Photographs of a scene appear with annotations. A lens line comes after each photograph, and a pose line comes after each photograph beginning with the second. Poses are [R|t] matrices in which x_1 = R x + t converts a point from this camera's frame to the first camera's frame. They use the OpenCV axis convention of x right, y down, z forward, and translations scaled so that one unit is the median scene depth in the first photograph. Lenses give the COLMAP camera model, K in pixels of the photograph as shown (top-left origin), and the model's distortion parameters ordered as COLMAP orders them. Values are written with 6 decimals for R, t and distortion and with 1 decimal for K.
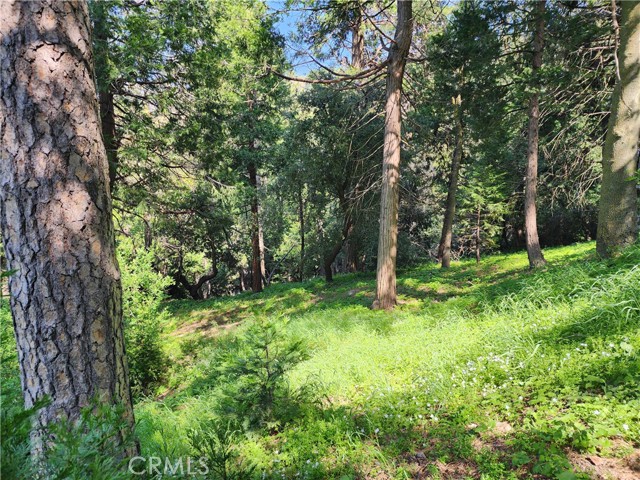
lens RADIAL K [[426.7, 0, 321.3], [0, 426.7, 235.6], [0, 0, 1]] dist [0.089979, -0.080234]
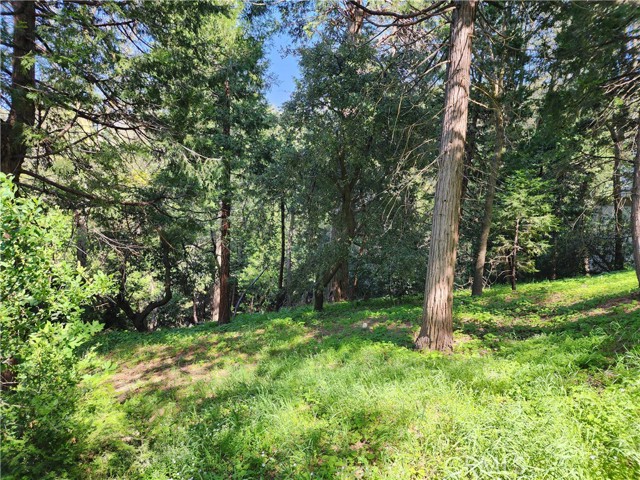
lens RADIAL K [[426.7, 0, 321.0], [0, 426.7, 244.4], [0, 0, 1]] dist [0.089979, -0.080234]
pose [[0.992854, 0.043134, 0.111270, -0.091422], [-0.036086, 0.997259, -0.064590, 0.046209], [-0.113751, 0.060113, 0.991689, 0.263582]]
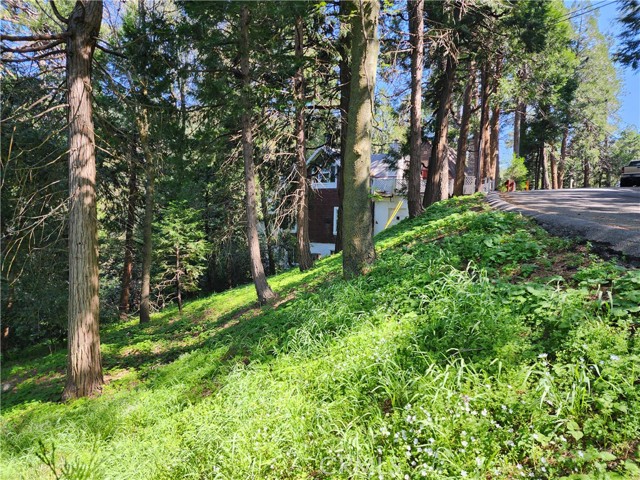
lens RADIAL K [[426.7, 0, 321.2], [0, 426.7, 243.9], [0, 0, 1]] dist [0.089979, -0.080234]
pose [[0.707997, -0.032060, 0.705487, -0.049042], [0.109921, 0.991797, -0.065242, 0.018654], [-0.697609, 0.123739, 0.705713, 0.188315]]
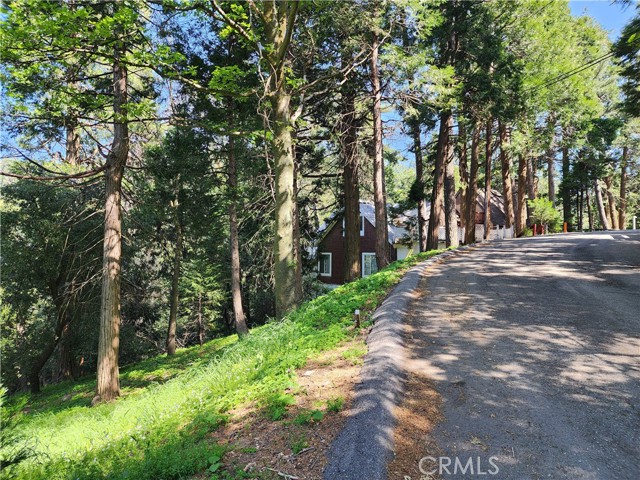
lens RADIAL K [[426.7, 0, 316.1], [0, 426.7, 238.9], [0, 0, 1]] dist [0.089979, -0.080234]
pose [[0.829255, 0.016299, 0.558633, -0.013688], [0.102386, 0.978227, -0.180526, 0.025279], [-0.549412, 0.206898, 0.809530, -0.116344]]
